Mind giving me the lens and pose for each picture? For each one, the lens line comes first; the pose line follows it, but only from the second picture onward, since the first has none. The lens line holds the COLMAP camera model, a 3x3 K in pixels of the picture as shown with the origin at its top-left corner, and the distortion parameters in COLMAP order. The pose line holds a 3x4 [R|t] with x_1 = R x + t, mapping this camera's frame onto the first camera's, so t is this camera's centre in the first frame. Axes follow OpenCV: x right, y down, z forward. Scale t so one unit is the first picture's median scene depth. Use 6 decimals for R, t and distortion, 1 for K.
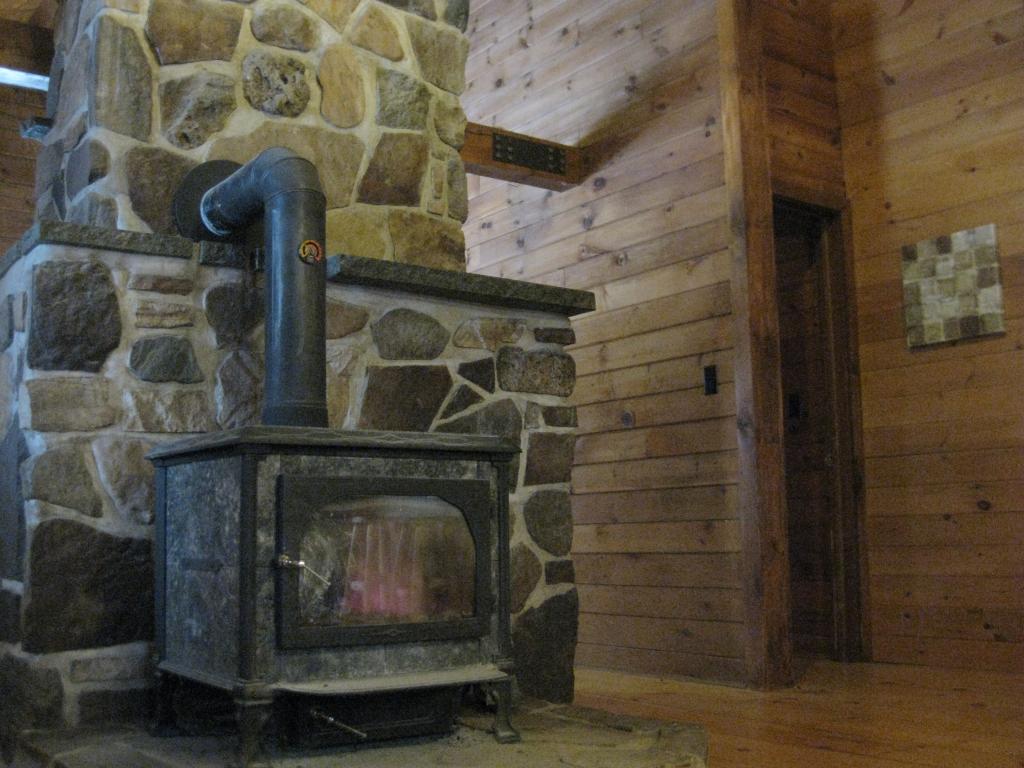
lens RADIAL K [[1121.9, 0, 510.8], [0, 1121.9, 386.0], [0, 0, 1]] dist [-0.129179, 0.000000]
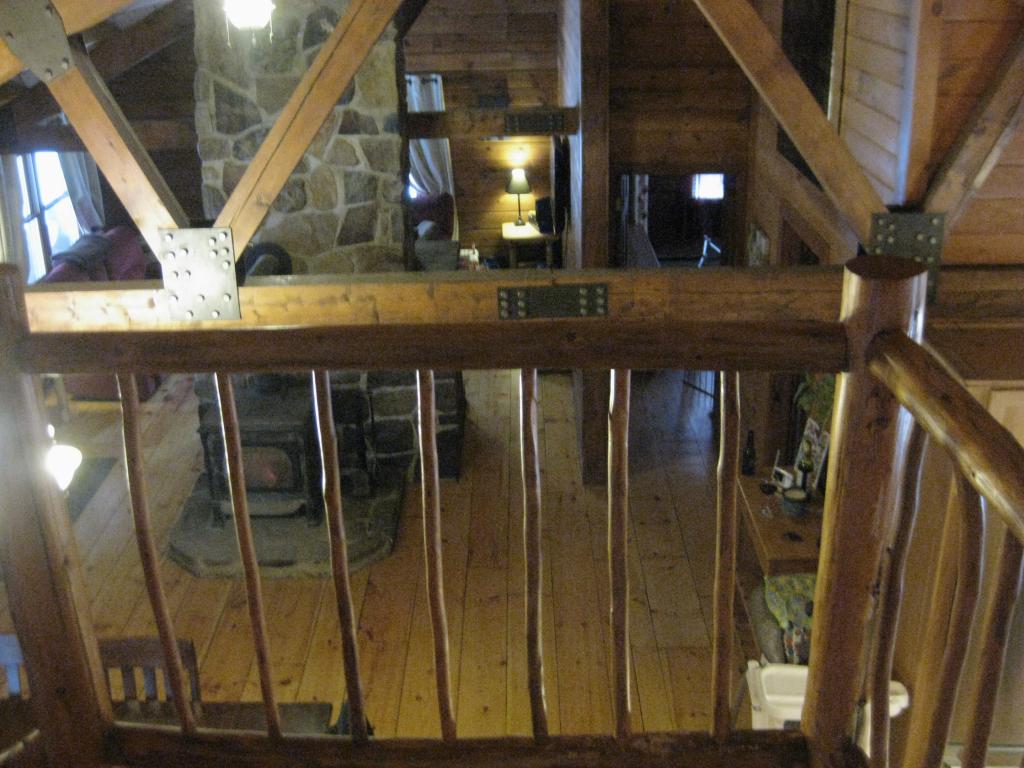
lens RADIAL K [[1121.9, 0, 504.5], [0, 1121.9, 374.2], [0, 0, 1]] dist [-0.129179, 0.000000]
pose [[0.800611, 0.225887, -0.554975, 1.280472], [0.088529, 0.871457, 0.482416, -0.910836], [0.592608, -0.435359, 0.677701, -0.296897]]
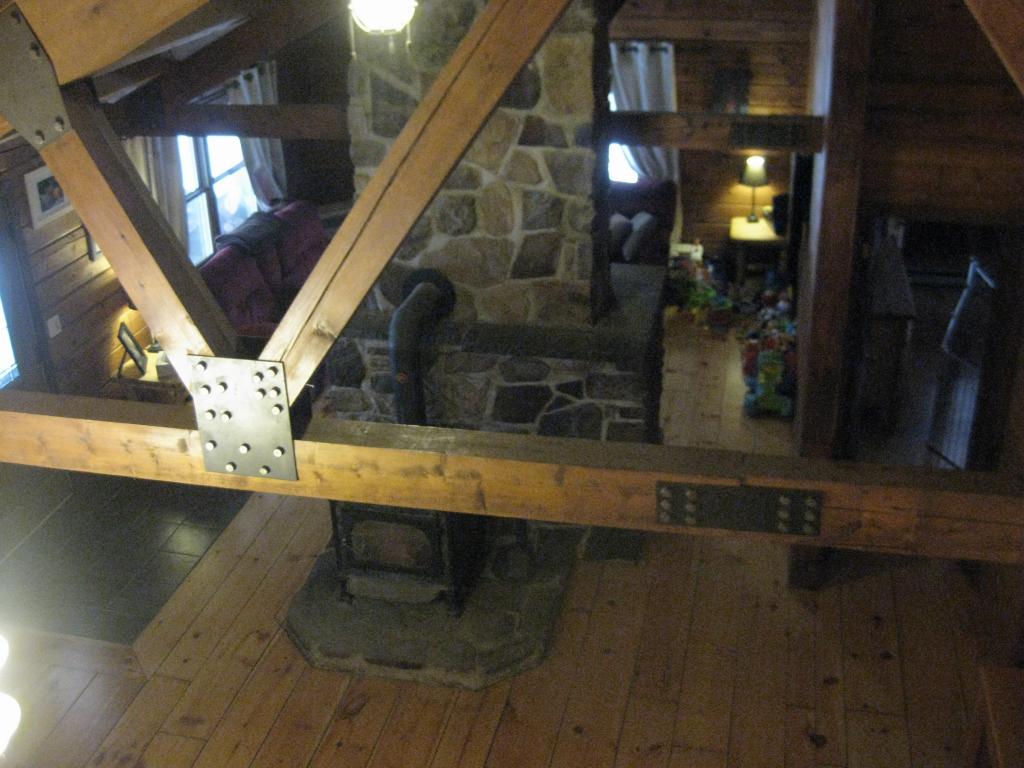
lens RADIAL K [[1121.9, 0, 521.7], [0, 1121.9, 383.9], [0, 0, 1]] dist [-0.129179, 0.000000]
pose [[0.657615, 0.333046, -0.675739, 1.052374], [0.114707, 0.842250, 0.526743, -0.908392], [0.744570, -0.423906, 0.515673, 0.081524]]
